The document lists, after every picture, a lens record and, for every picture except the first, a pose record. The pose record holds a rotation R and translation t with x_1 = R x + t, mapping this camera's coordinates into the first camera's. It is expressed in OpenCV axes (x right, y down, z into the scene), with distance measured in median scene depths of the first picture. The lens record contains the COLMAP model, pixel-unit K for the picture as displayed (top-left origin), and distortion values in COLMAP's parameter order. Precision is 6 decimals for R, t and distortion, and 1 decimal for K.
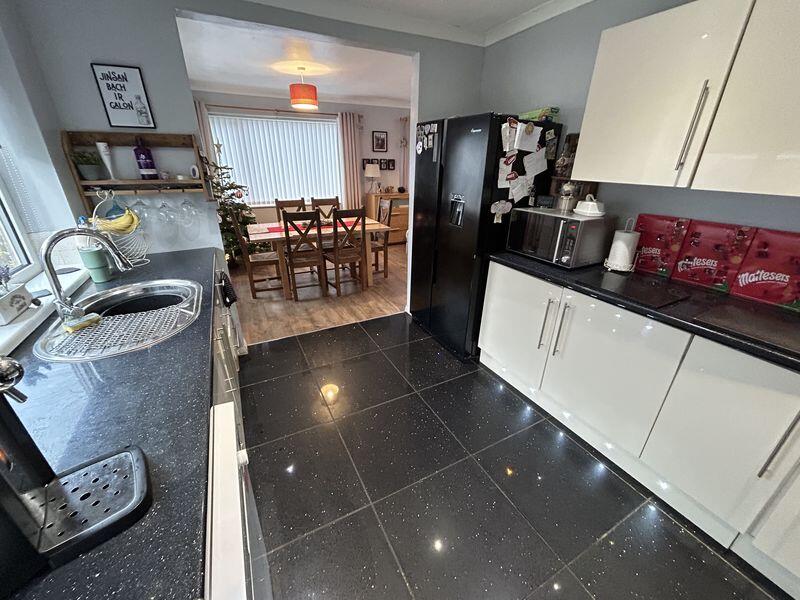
lens RADIAL K [[322.8, 0, 400.0], [0, 322.8, 300.0], [0, 0, 1]] dist [0.001091, 0.000434]
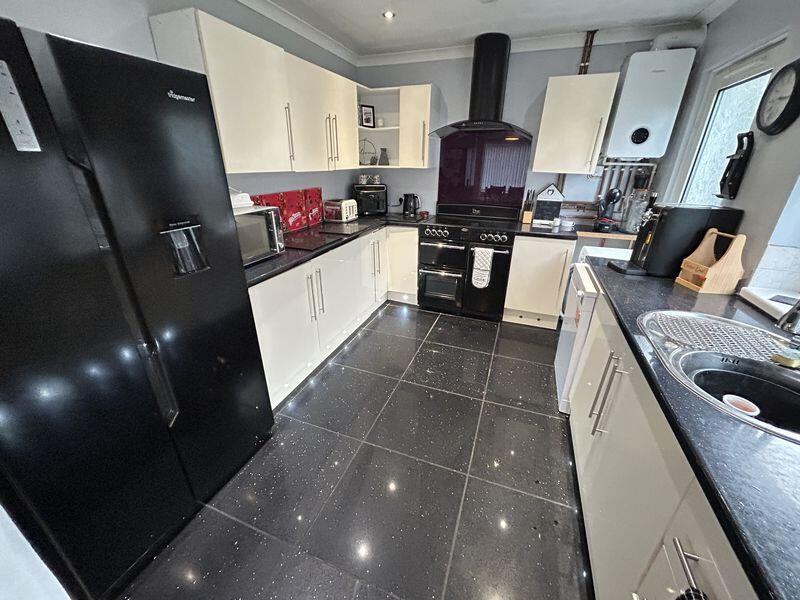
lens RADIAL K [[322.8, 0, 400.0], [0, 322.8, 300.0], [0, 0, 1]] dist [0.001091, 0.000434]
pose [[-0.663796, -0.308865, 0.681159, -0.610626], [0.295409, 0.728419, 0.618174, -0.611572], [-0.687101, 0.611562, -0.392280, 1.425930]]
